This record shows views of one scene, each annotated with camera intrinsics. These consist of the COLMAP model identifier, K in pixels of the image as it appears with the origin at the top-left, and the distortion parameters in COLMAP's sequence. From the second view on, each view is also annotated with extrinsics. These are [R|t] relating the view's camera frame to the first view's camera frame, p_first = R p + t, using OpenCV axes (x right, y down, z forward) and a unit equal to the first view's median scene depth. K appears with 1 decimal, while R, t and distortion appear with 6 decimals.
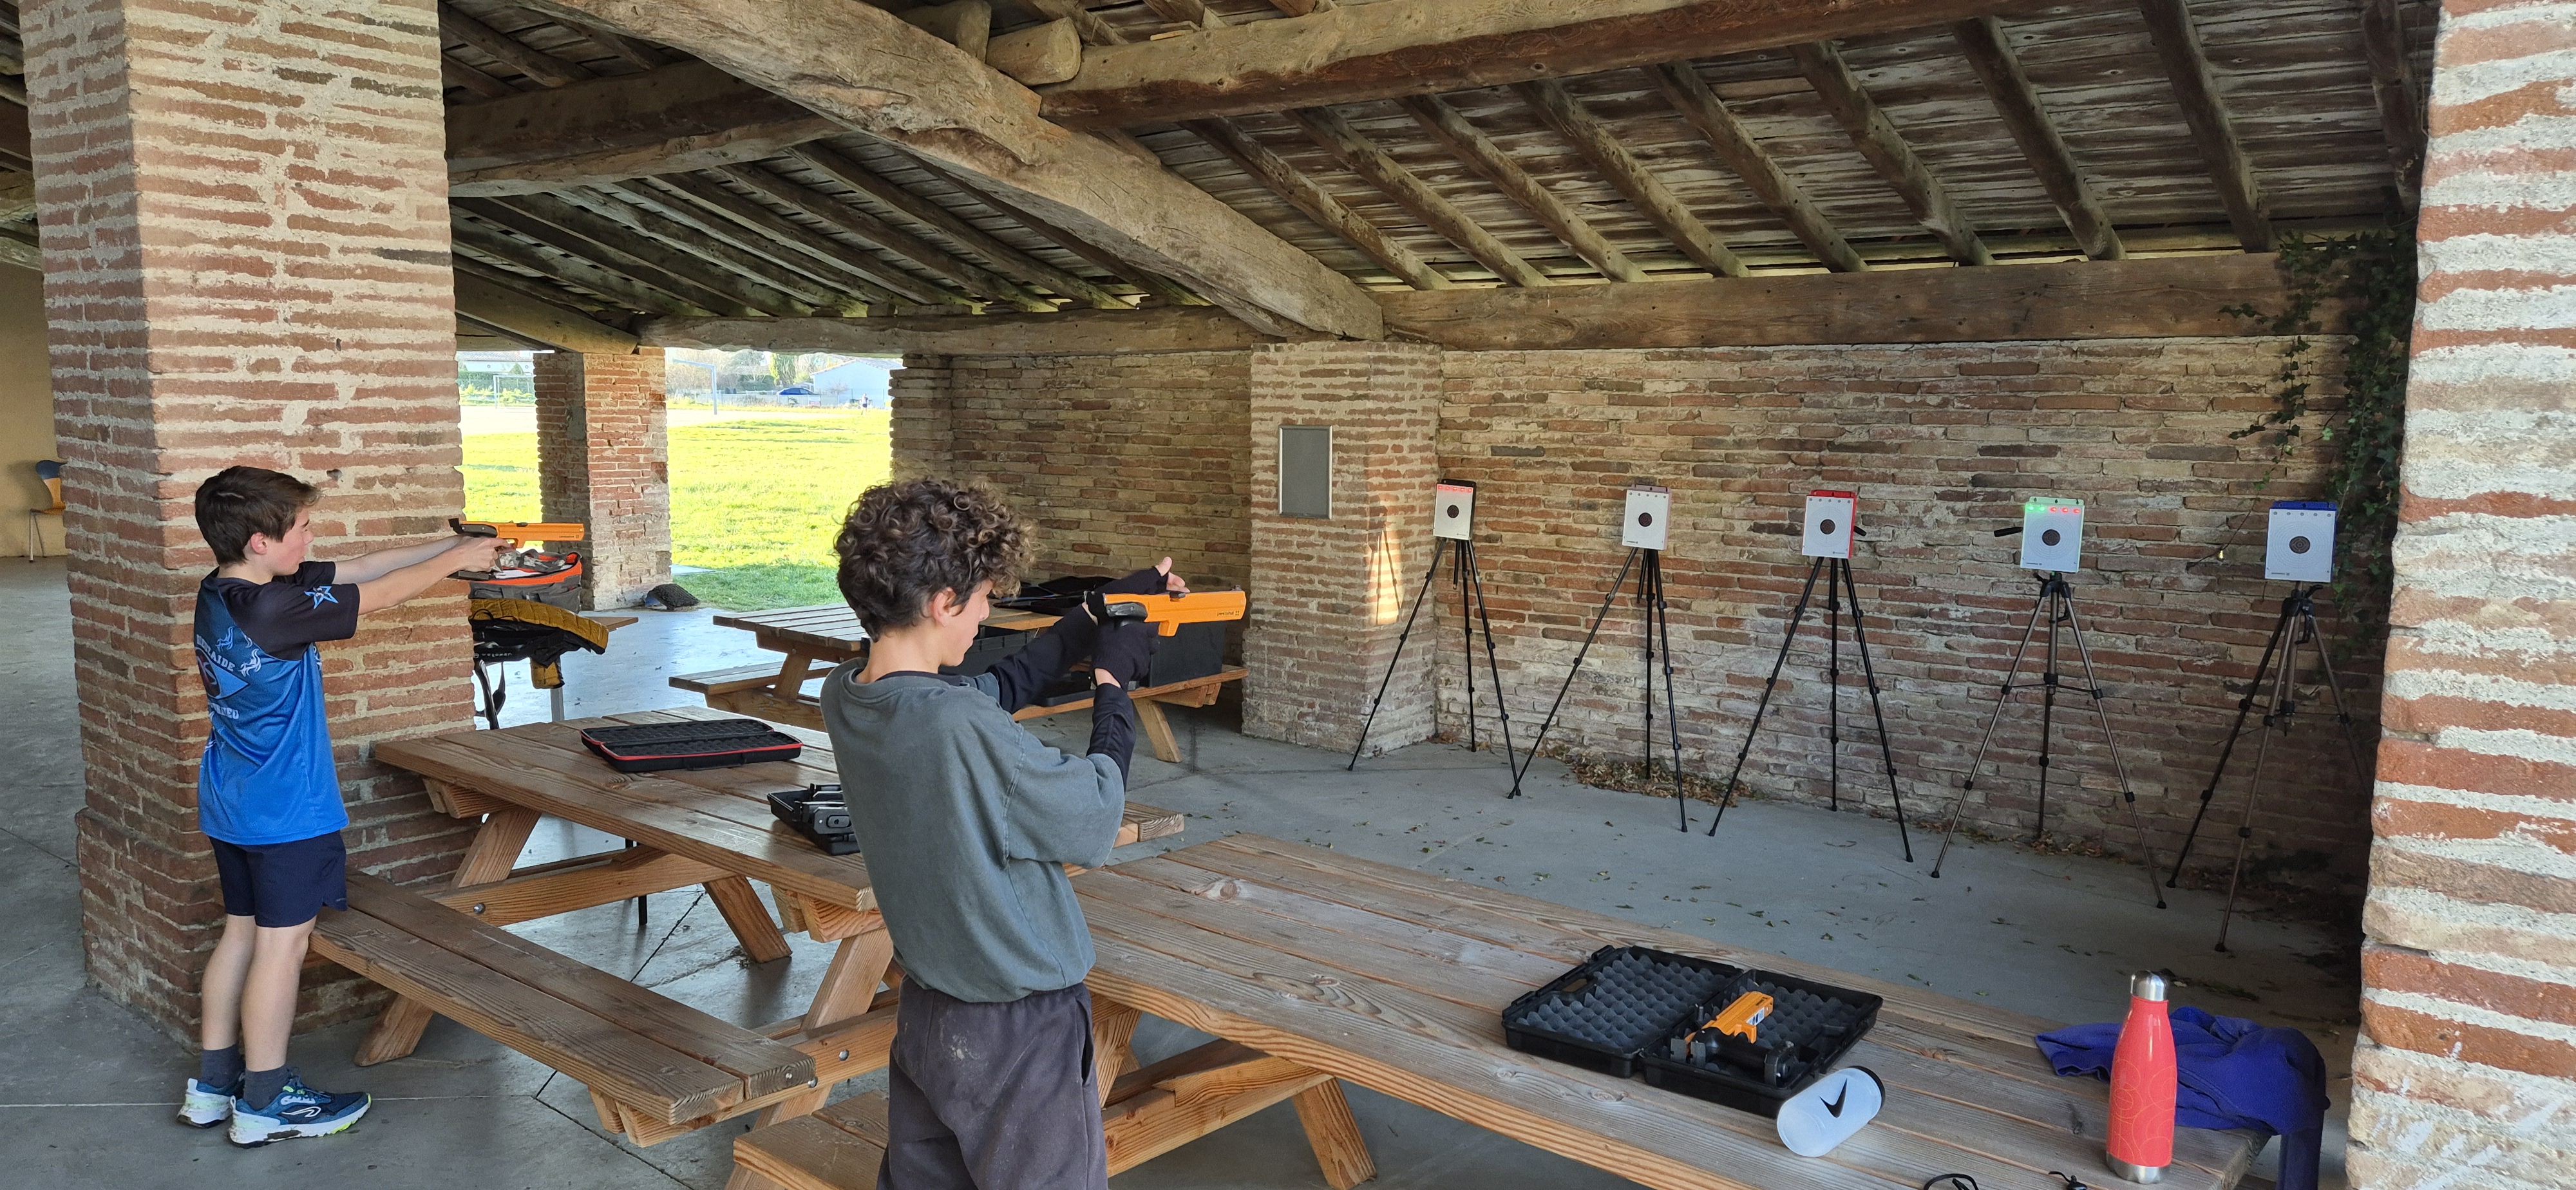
lens RADIAL K [[1734.4, 0, 1260.5], [0, 1734.4, 610.4], [0, 0, 1]] dist [0.099486, -0.100411]
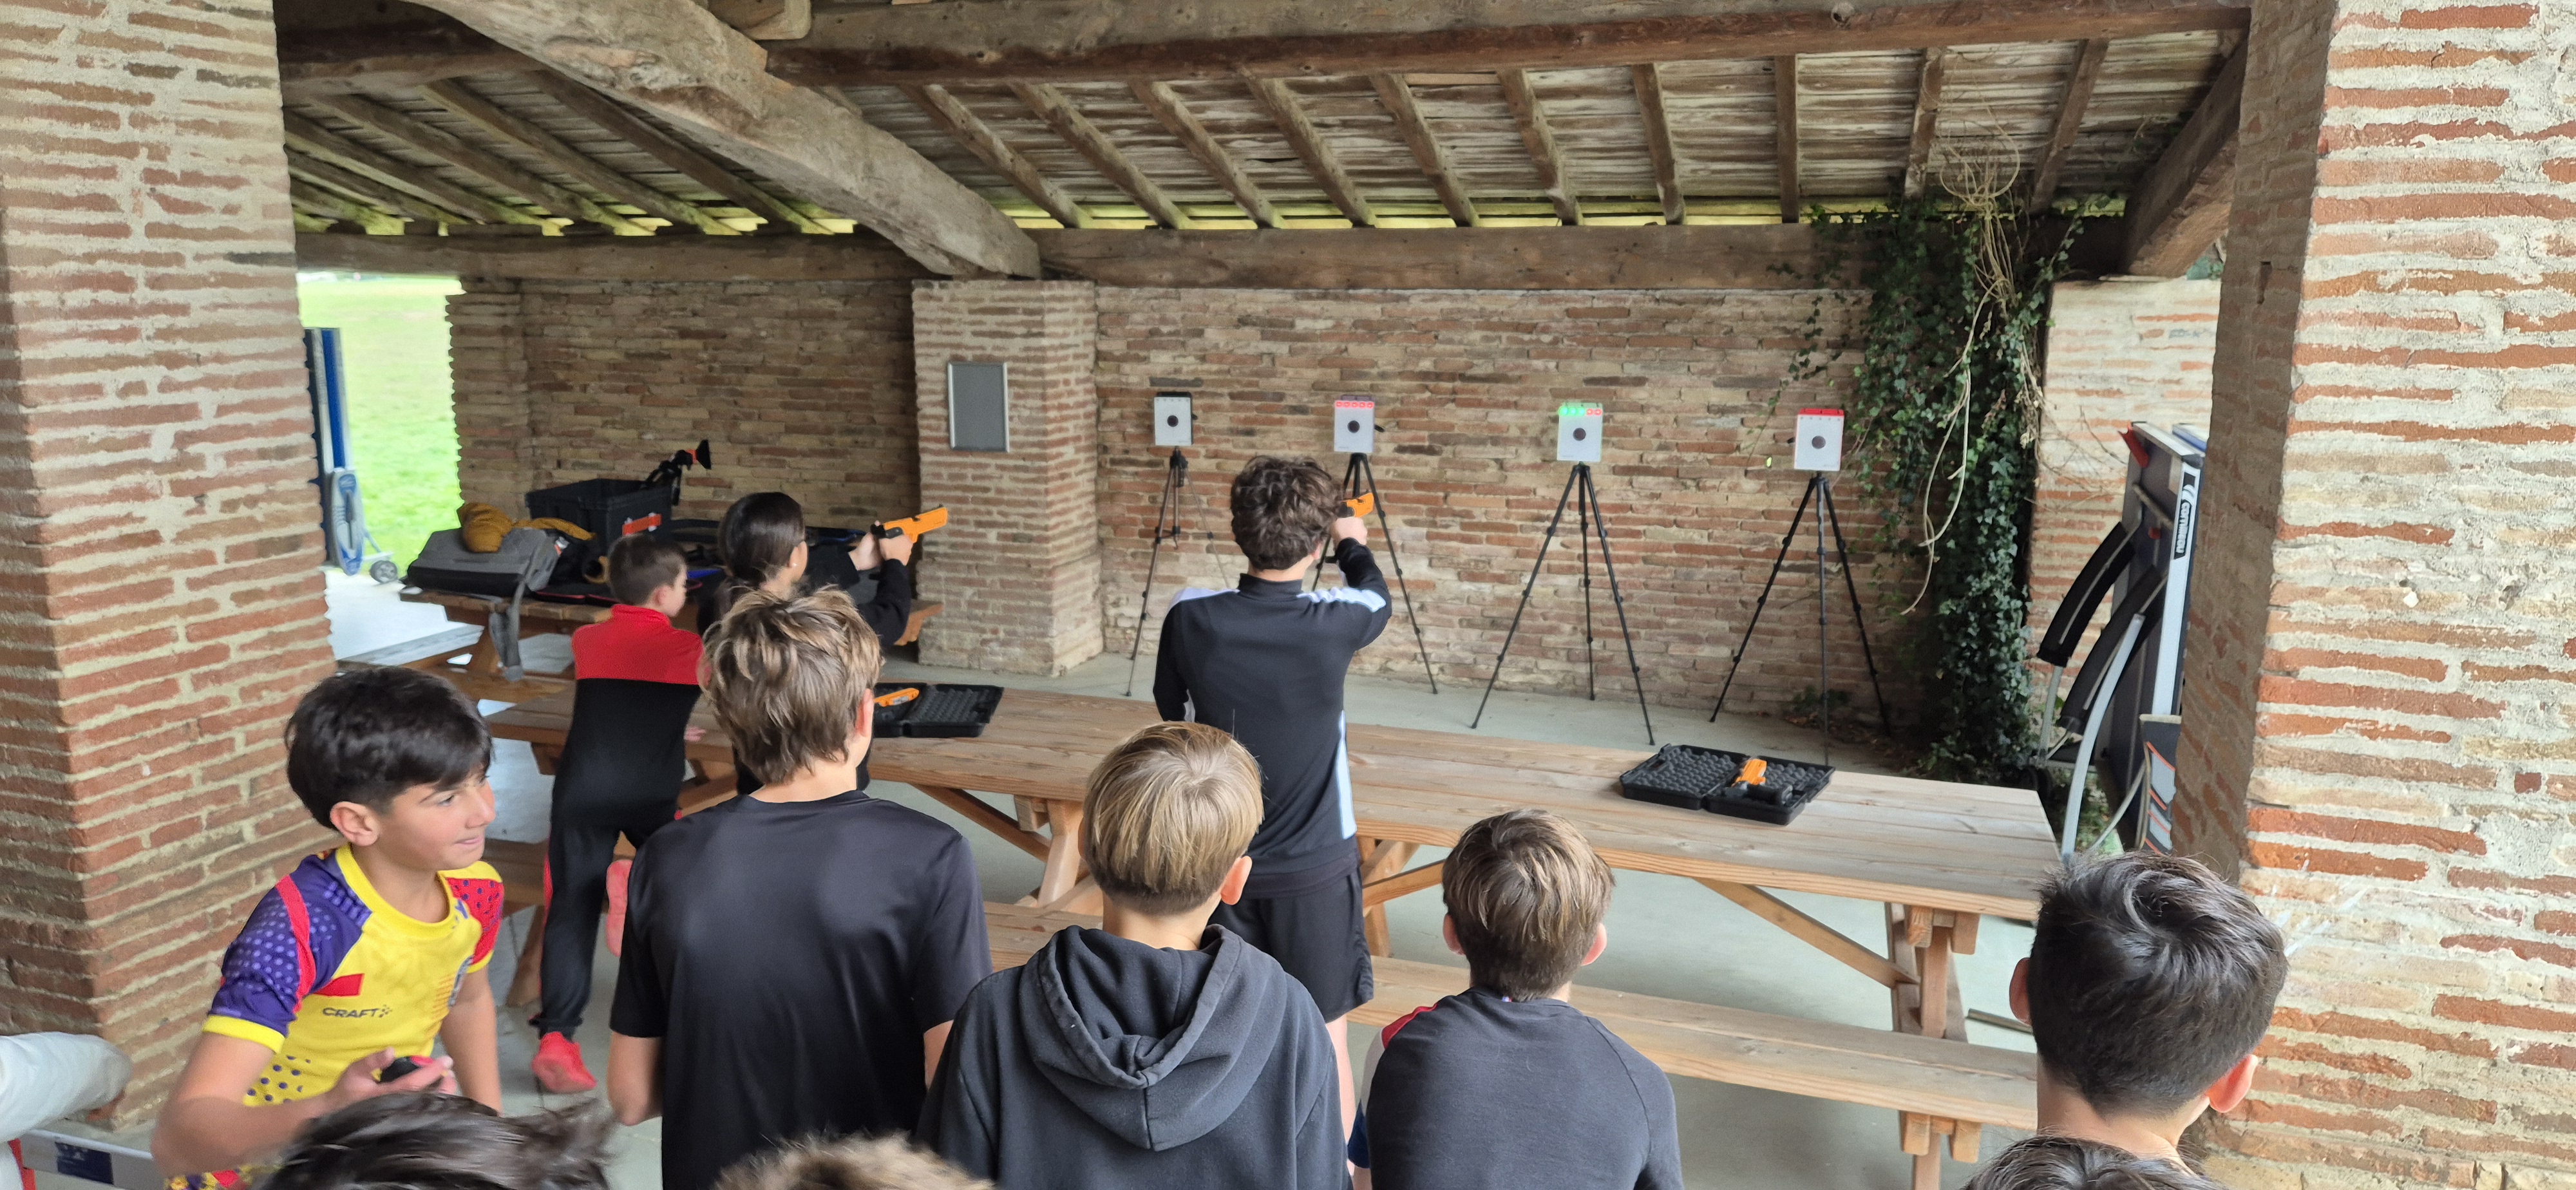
lens RADIAL K [[1744.4, 0, 1280.4], [0, 1744.4, 581.4], [0, 0, 1]] dist [0.076840, -0.084187]
pose [[0.935346, -0.068041, 0.347129, -0.212255], [0.047443, 0.996590, 0.067506, -0.046497], [-0.350539, -0.046672, 0.935384, -0.047464]]
